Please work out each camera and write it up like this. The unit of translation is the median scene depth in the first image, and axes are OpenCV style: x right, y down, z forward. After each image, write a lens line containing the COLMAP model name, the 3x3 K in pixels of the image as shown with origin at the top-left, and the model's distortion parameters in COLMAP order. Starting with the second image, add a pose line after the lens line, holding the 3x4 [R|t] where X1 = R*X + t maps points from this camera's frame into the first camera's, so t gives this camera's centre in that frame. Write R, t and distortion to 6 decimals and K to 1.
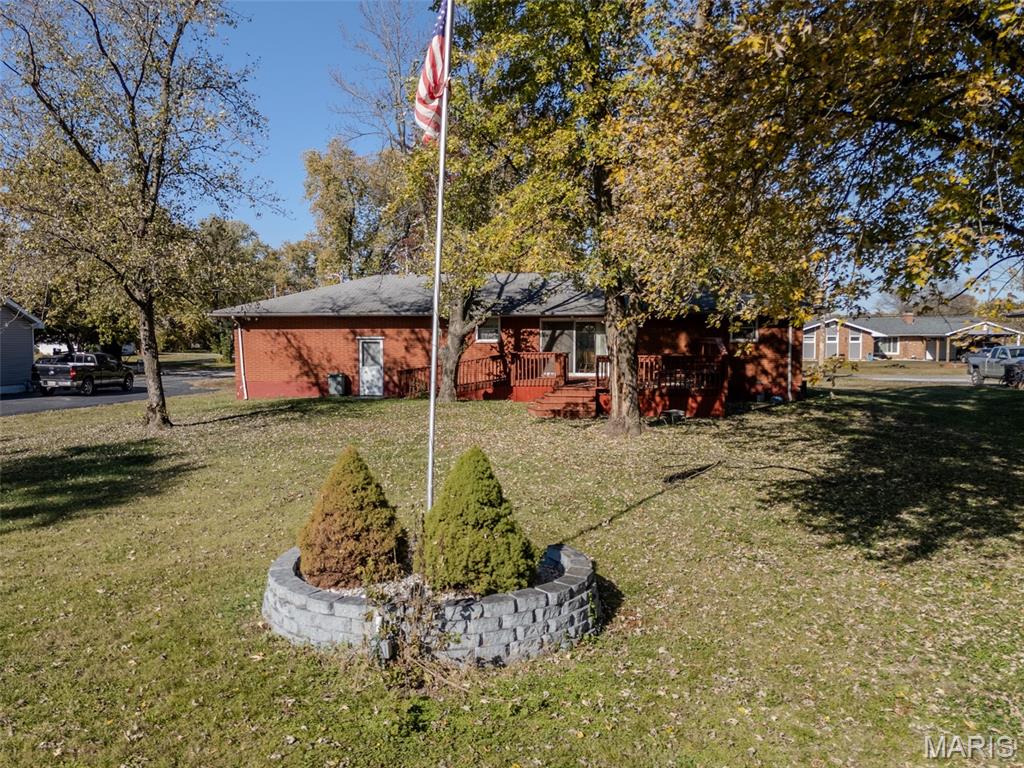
lens RADIAL K [[900.6, 0, 512.0], [0, 900.6, 384.0], [0, 0, 1]] dist [0.066772, -0.000092]
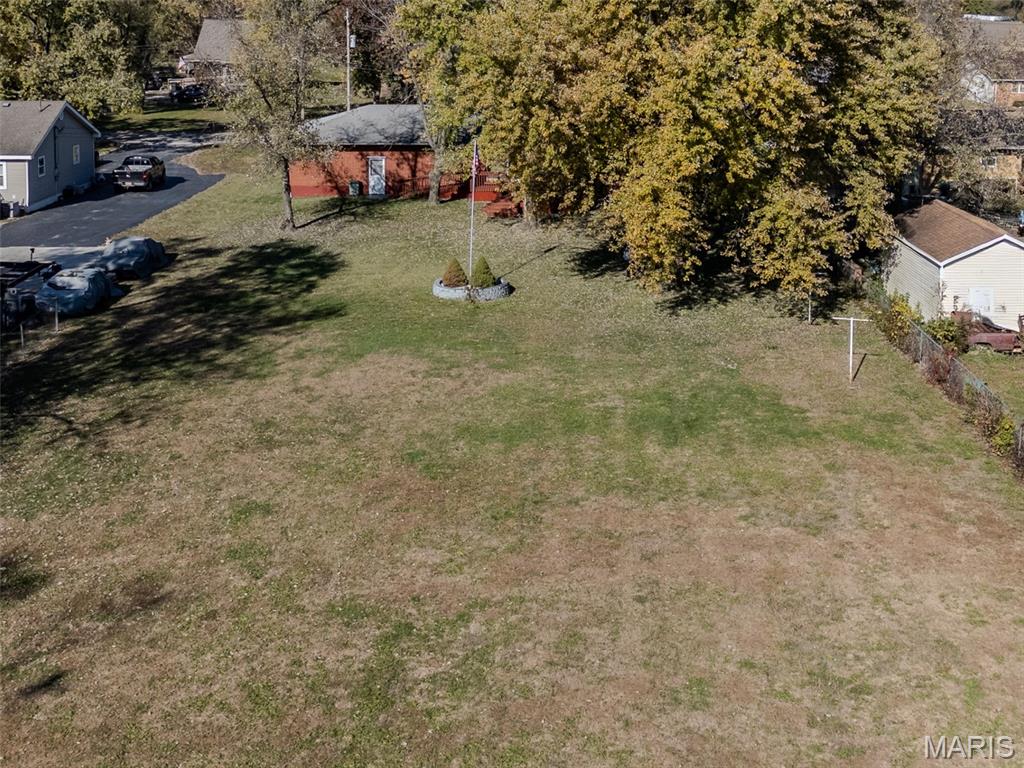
lens RADIAL K [[900.6, 0, 512.0], [0, 900.6, 384.0], [0, 0, 1]] dist [0.066772, -0.000092]
pose [[0.997172, -0.044068, 0.060872, -0.043730], [0.026092, 0.962651, 0.269486, -0.121057], [-0.070474, -0.267136, 0.961078, -0.810718]]
